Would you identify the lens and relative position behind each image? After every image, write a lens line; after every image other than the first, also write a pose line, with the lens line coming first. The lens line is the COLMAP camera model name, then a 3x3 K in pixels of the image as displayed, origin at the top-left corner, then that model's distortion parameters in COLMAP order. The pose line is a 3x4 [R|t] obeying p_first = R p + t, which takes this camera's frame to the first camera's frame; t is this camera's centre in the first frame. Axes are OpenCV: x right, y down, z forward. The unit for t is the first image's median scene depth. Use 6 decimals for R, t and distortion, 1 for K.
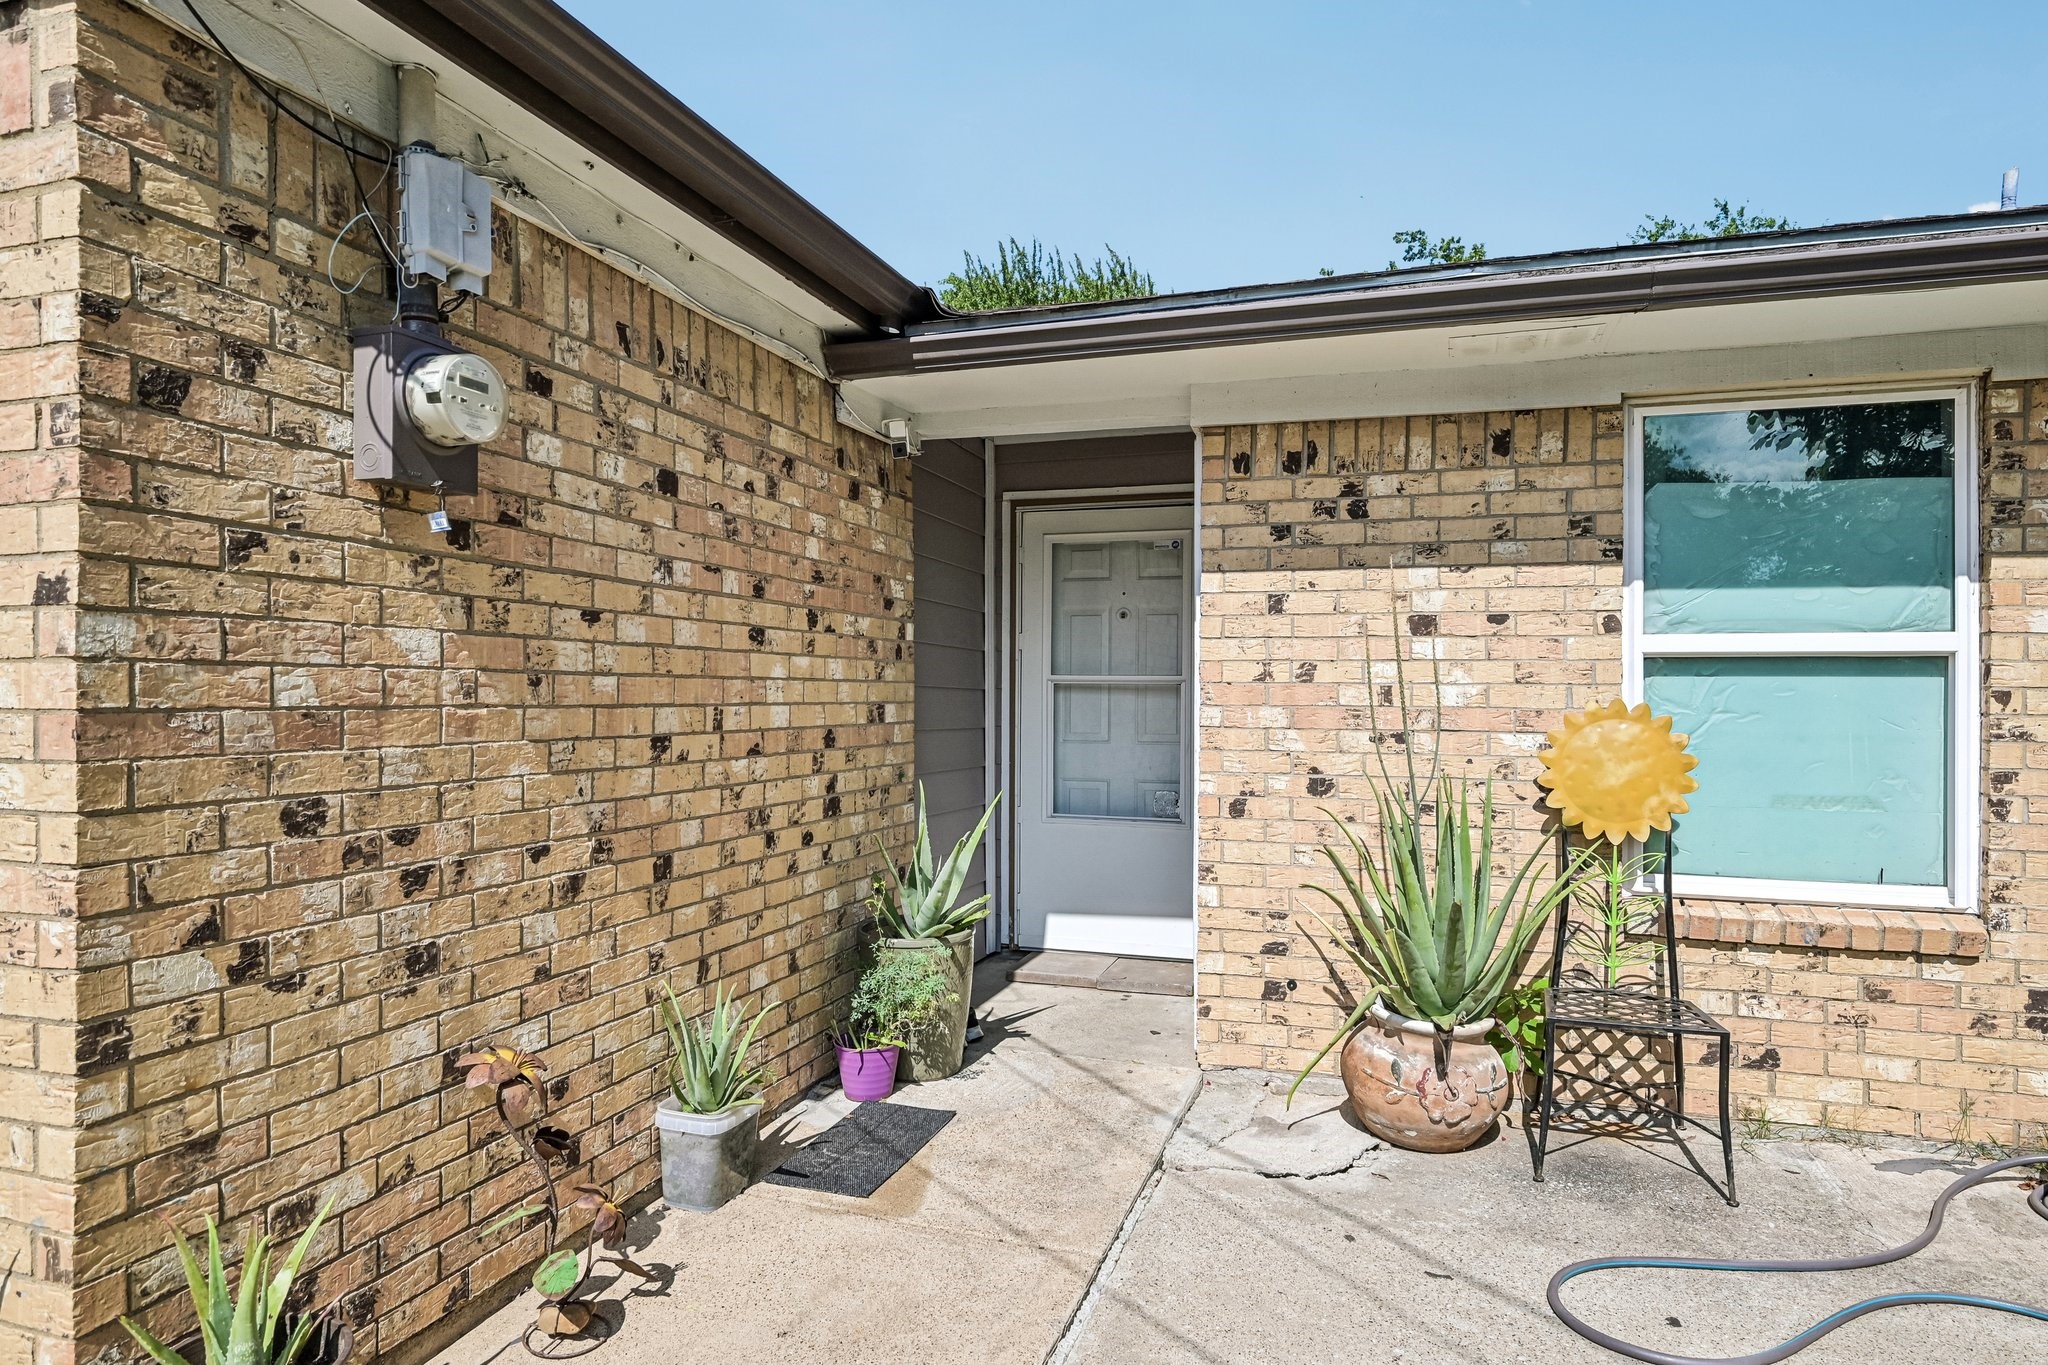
lens RADIAL K [[1211.7, 0, 984.4], [0, 1211.7, 687.3], [0, 0, 1]] dist [-0.000503, 0.000735]
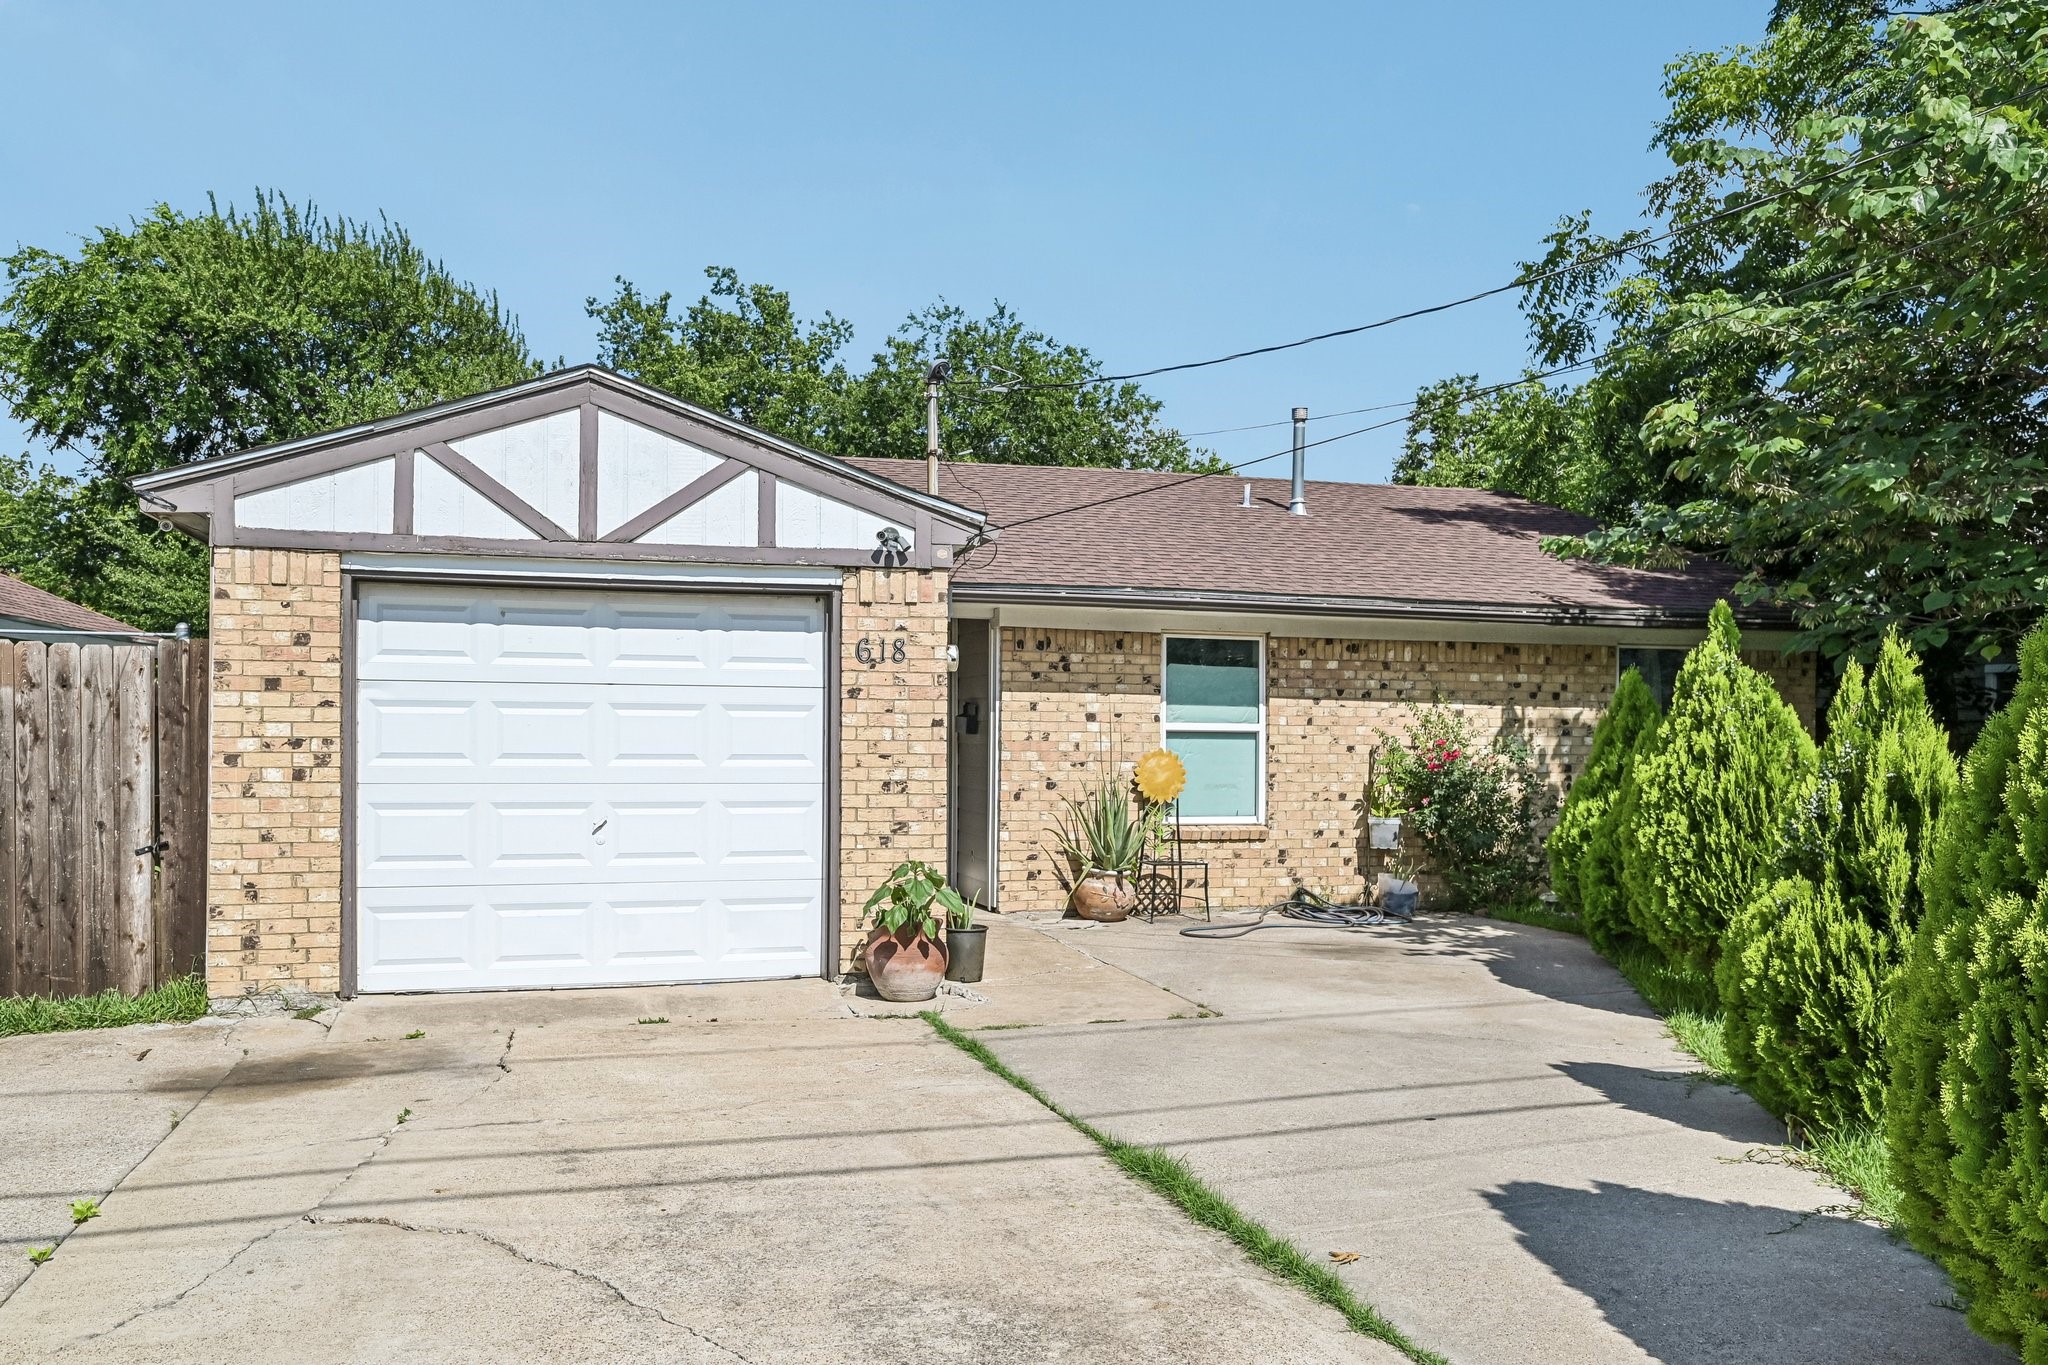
lens RADIAL K [[1570.6, 0, 974.3], [0, 1570.6, 705.7], [0, 0, 1]] dist [0.004816, -0.003061]
pose [[0.830416, 0.013096, 0.556990, -1.588770], [-0.006325, 0.999881, -0.014080, -0.029404], [-0.557108, 0.008169, 0.830400, -1.480301]]
